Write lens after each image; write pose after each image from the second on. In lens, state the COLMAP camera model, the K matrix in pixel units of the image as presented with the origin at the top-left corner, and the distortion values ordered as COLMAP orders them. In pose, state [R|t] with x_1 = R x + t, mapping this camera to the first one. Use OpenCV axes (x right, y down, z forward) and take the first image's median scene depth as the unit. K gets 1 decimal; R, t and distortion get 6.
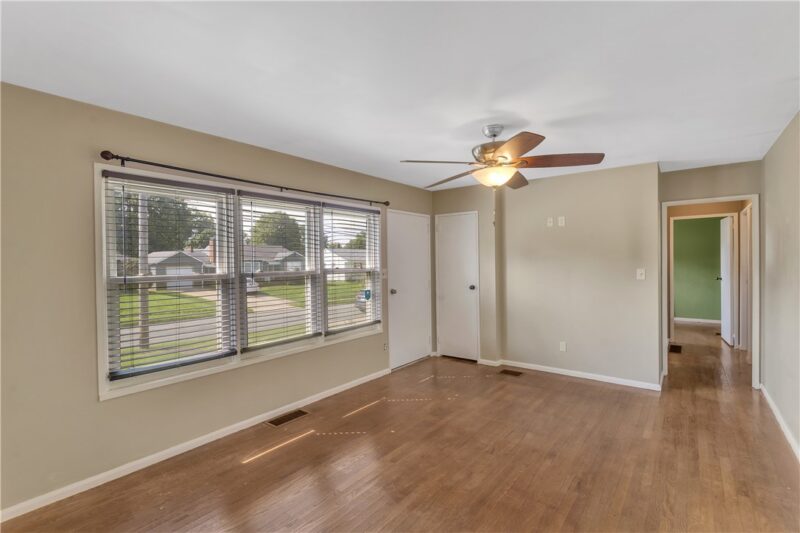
lens RADIAL K [[375.4, 0, 394.0], [0, 375.4, 264.2], [0, 0, 1]] dist [0.000088, 0.001954]
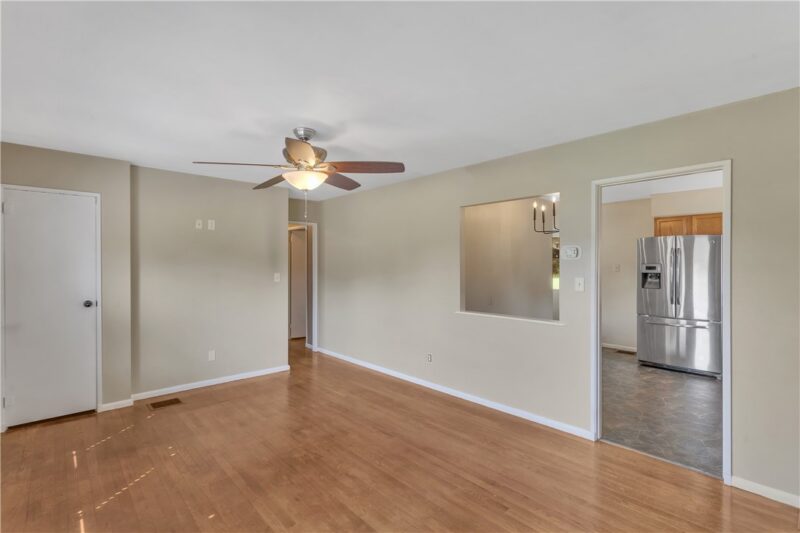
lens RADIAL K [[375.4, 0, 397.5], [0, 375.4, 266.4], [0, 0, 1]] dist [0.000088, 0.001954]
pose [[0.165164, 0.006708, 0.986243, -0.548026], [0.005613, 0.999954, -0.007741, 0.002329], [-0.986250, 0.006814, 0.165119, 0.491594]]
